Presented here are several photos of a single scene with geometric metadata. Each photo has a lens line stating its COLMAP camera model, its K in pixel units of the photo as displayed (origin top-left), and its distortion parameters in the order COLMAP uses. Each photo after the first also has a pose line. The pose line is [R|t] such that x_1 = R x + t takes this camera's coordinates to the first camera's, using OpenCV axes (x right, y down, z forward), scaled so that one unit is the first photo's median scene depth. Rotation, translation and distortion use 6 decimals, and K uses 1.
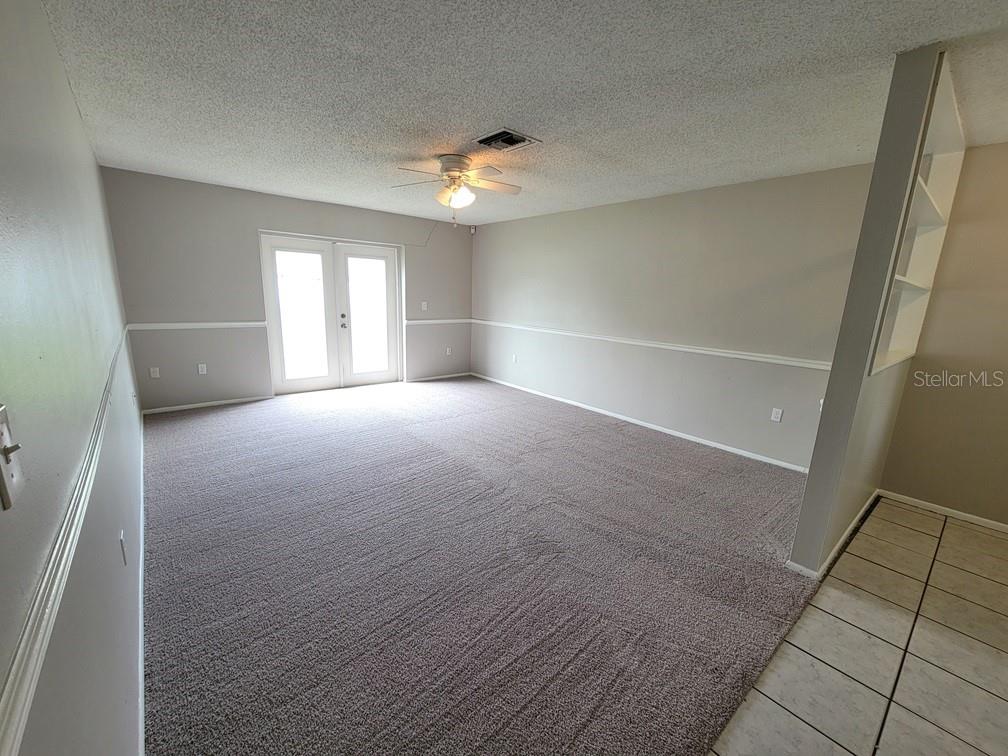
lens RADIAL K [[410.4, 0, 508.3], [0, 410.4, 370.4], [0, 0, 1]] dist [-0.007552, 0.002348]
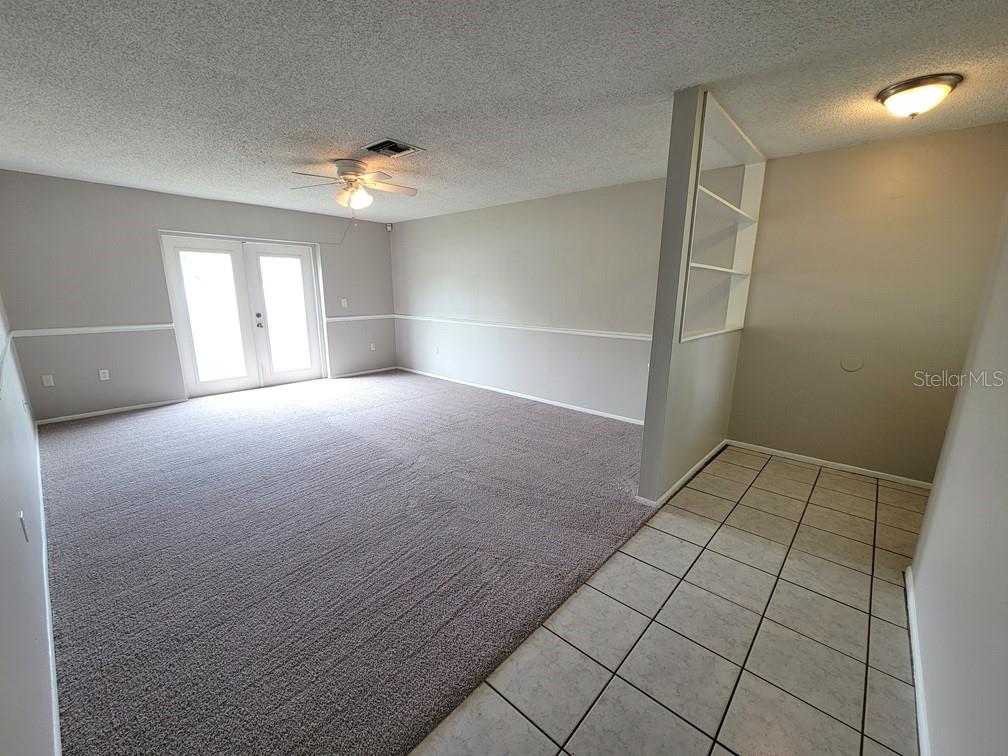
lens RADIAL K [[410.4, 0, 509.4], [0, 410.4, 371.7], [0, 0, 1]] dist [-0.007552, 0.002348]
pose [[0.989870, -0.054068, 0.131275, 0.132626], [0.052239, 0.998484, 0.017342, 0.039797], [-0.132014, -0.010308, 0.991194, -0.148899]]
